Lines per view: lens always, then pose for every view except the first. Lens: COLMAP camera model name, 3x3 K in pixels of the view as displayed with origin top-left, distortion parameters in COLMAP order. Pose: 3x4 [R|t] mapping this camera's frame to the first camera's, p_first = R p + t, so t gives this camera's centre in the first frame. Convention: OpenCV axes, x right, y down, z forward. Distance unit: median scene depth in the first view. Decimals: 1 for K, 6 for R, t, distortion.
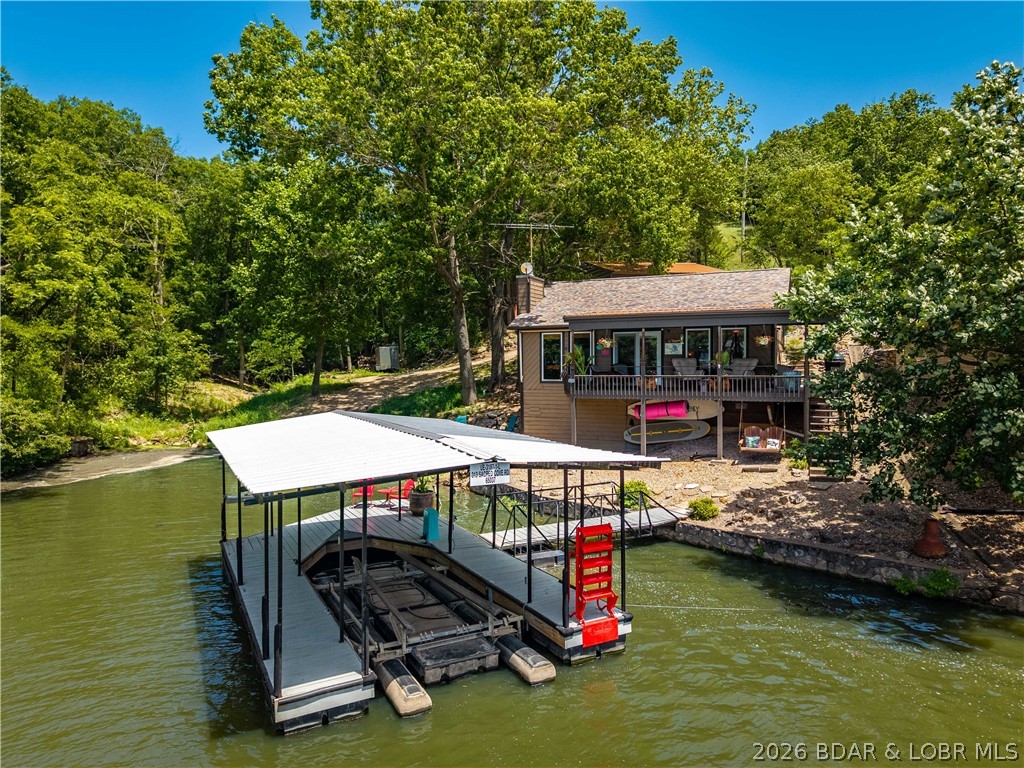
lens RADIAL K [[690.5, 0, 512.0], [0, 690.5, 384.0], [0, 0, 1]] dist [0.087756, -0.133783]
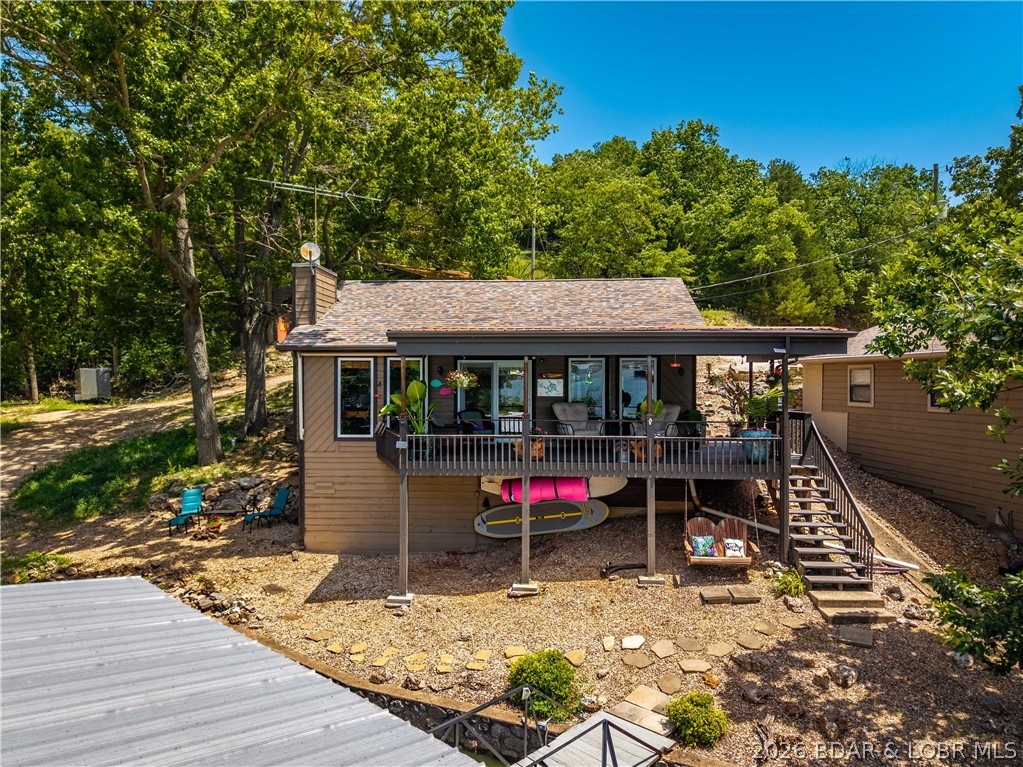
lens RADIAL K [[689.8, 0, 511.5], [0, 689.8, 383.5], [0, 0, 1]] dist [0.087756, -0.133783]
pose [[0.943417, 0.009840, 0.331463, -0.014082], [0.001244, 0.999448, -0.033211, -0.029739], [-0.331607, 0.031744, 0.942883, 0.360109]]
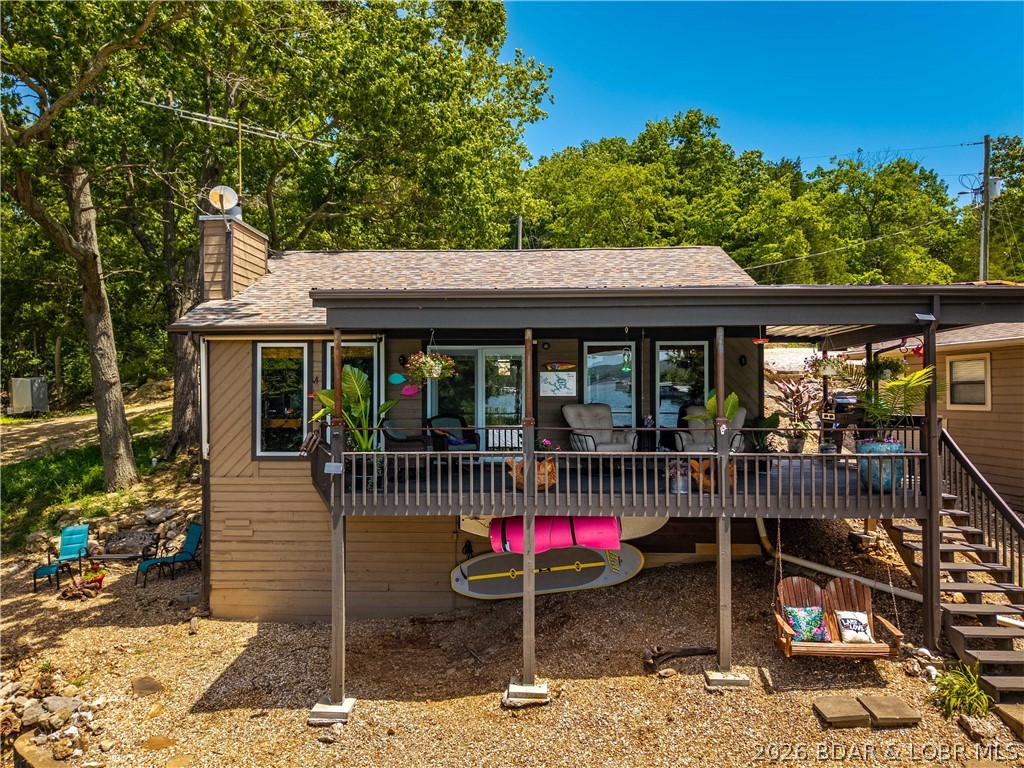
lens RADIAL K [[695.5, 0, 508.6], [0, 695.5, 384.2], [0, 0, 1]] dist [0.025862, -0.002468]
pose [[0.937245, 0.013375, 0.348414, 0.036876], [0.005731, 0.998538, -0.053749, -0.023304], [-0.348623, 0.052373, 0.935799, 0.518485]]
